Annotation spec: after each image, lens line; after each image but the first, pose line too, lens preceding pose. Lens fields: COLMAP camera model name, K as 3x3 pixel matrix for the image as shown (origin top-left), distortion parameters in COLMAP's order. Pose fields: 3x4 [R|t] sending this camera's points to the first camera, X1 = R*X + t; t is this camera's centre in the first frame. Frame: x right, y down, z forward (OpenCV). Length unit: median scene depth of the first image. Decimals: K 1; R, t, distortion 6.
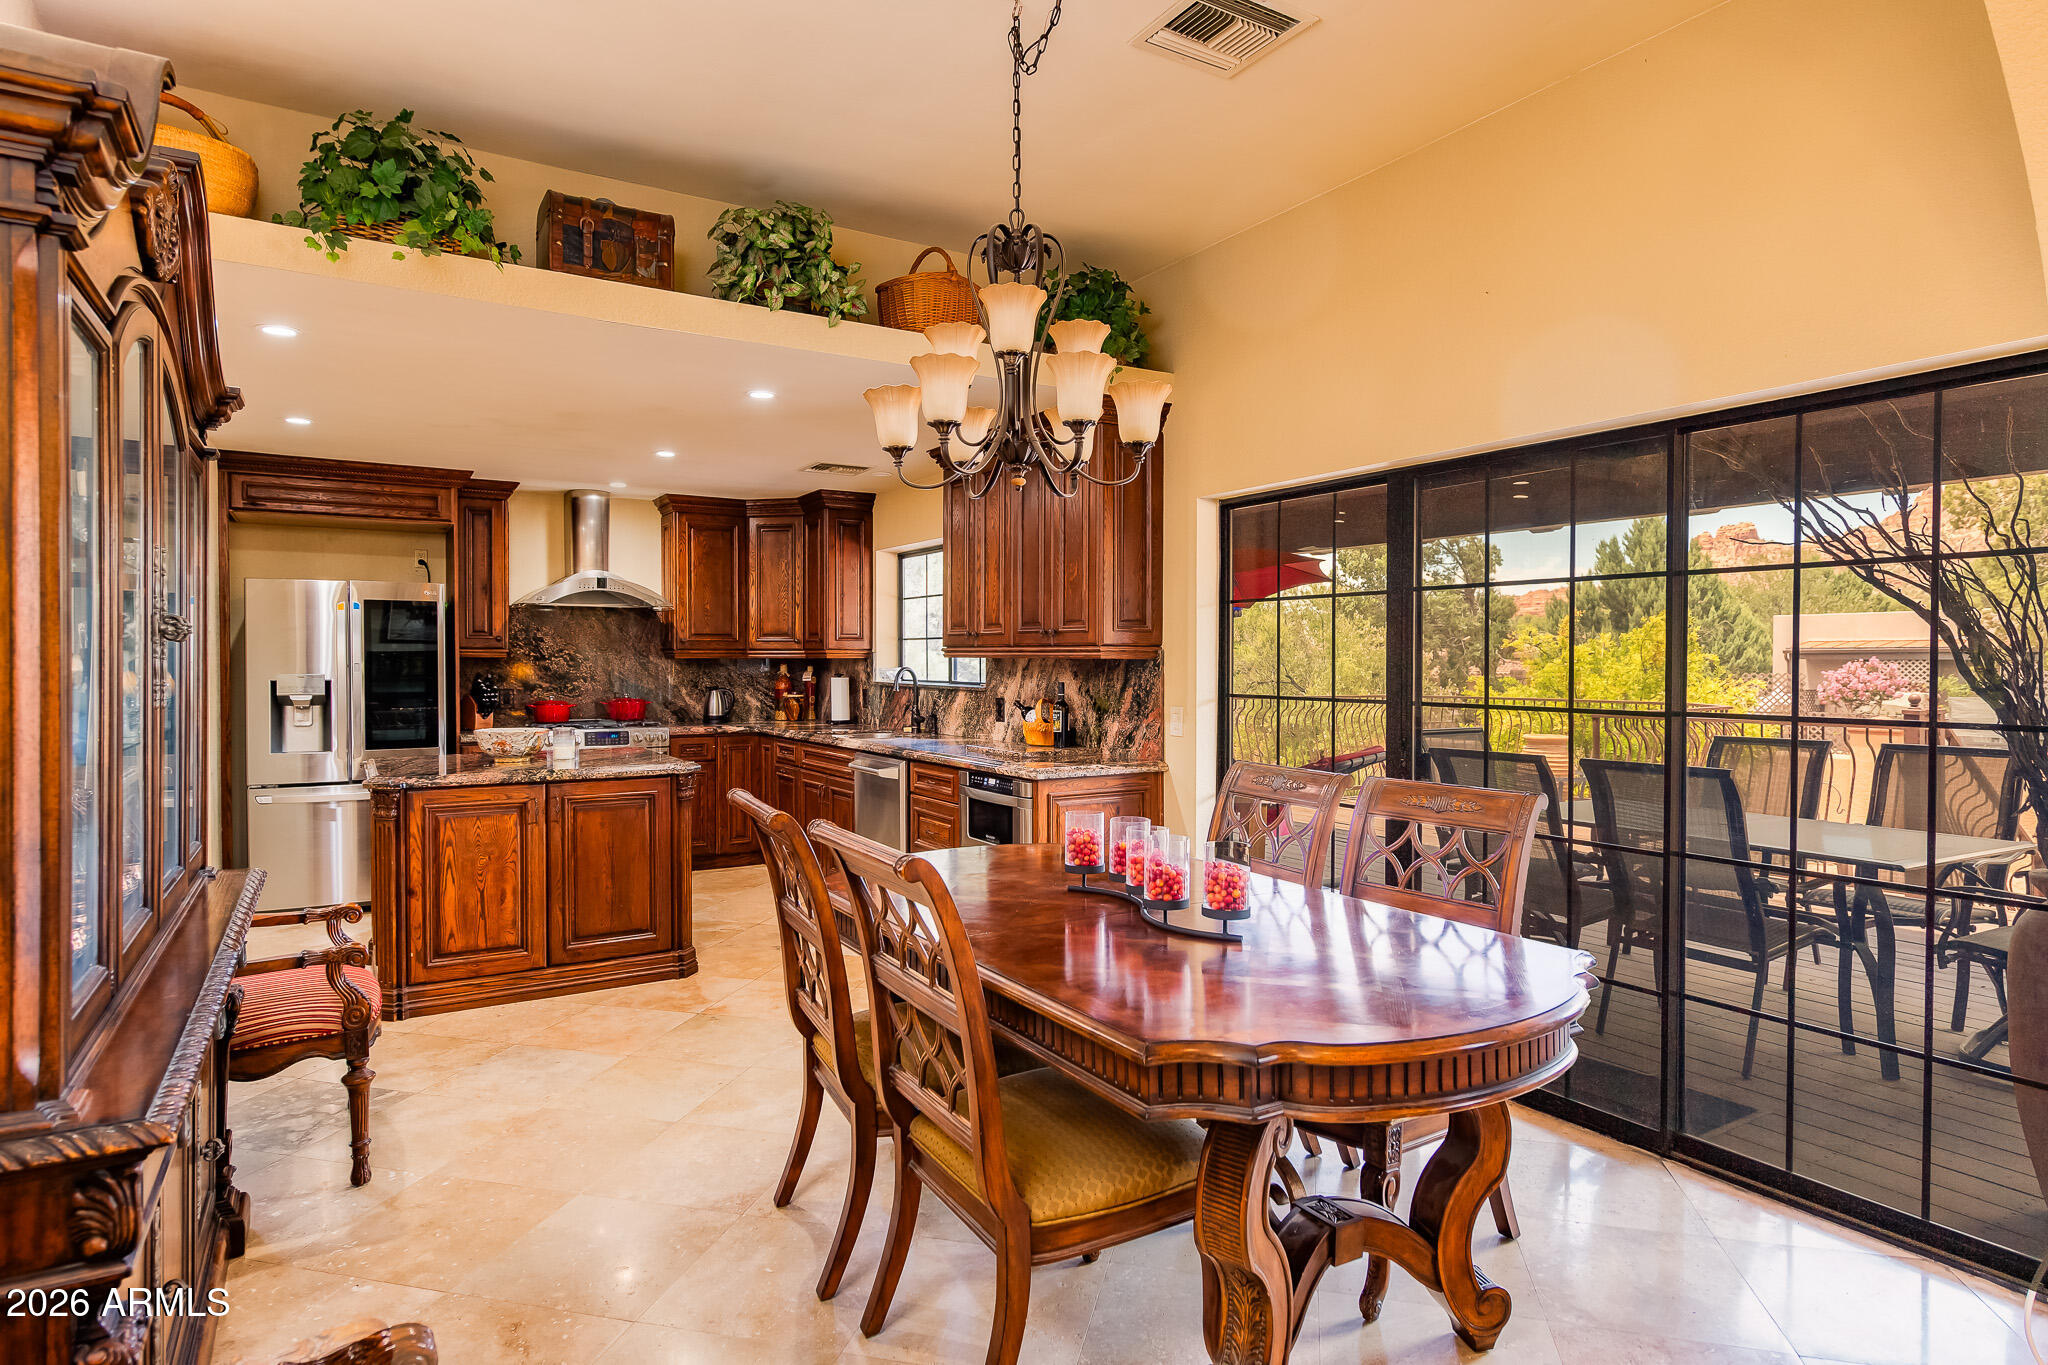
lens RADIAL K [[1191.4, 0, 1231.1], [0, 1191.4, 668.0], [0, 0, 1]] dist [-0.001304, -0.000171]
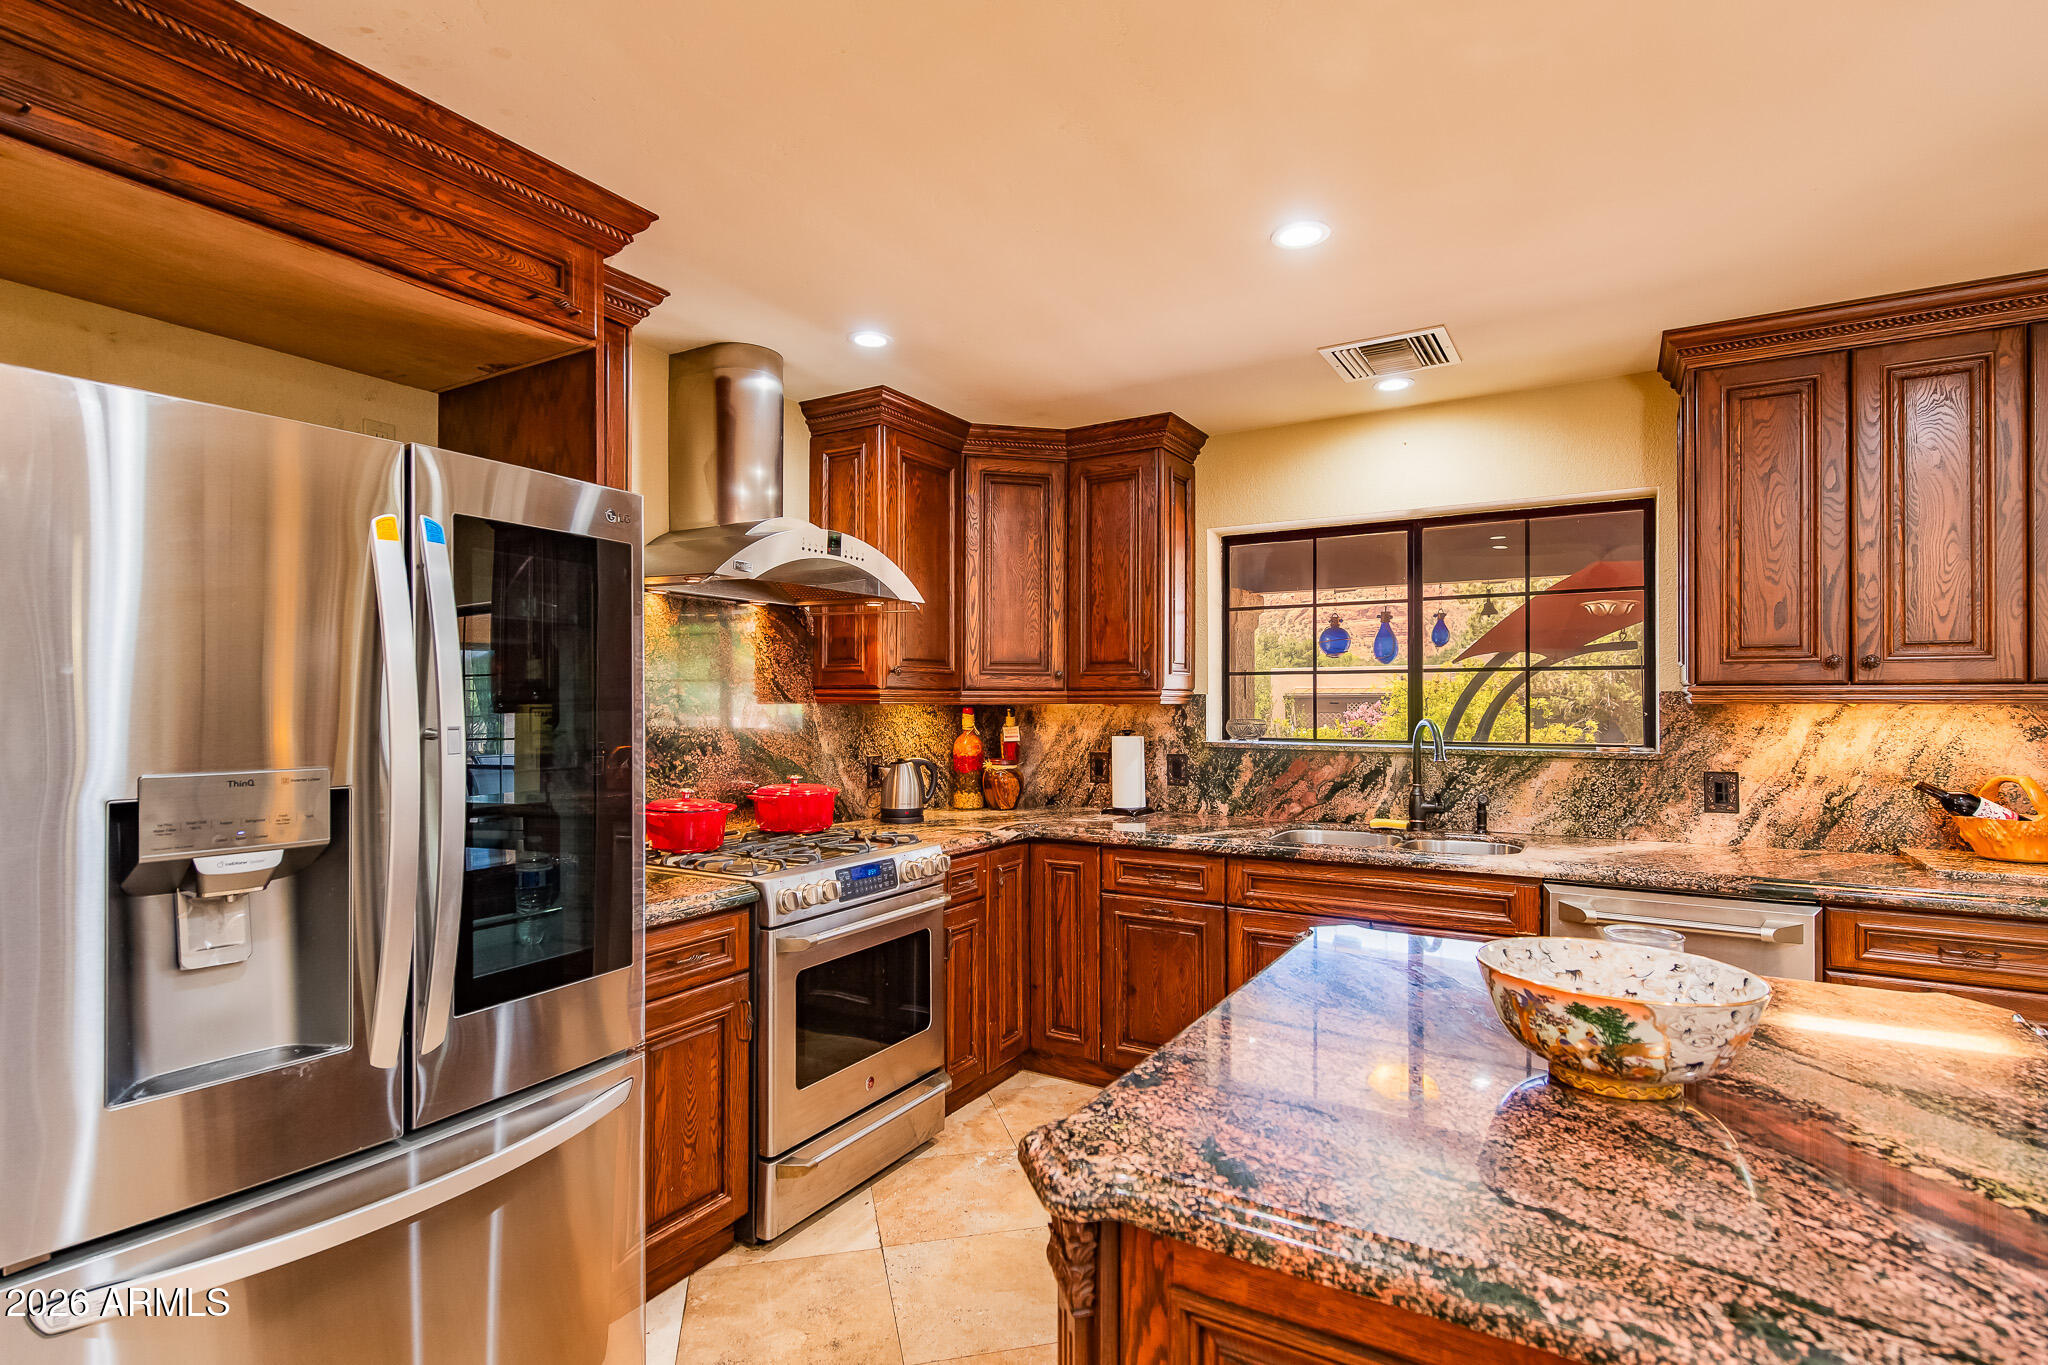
lens RADIAL K [[922.5, 0, 991.9], [0, 922.5, 692.7], [0, 0, 1]] dist [-0.000273, -0.000337]
pose [[0.908576, 0.002877, 0.417709, -0.647510], [0.004388, 0.999855, -0.016431, -0.007371], [-0.417695, 0.016762, 0.908432, 0.670190]]
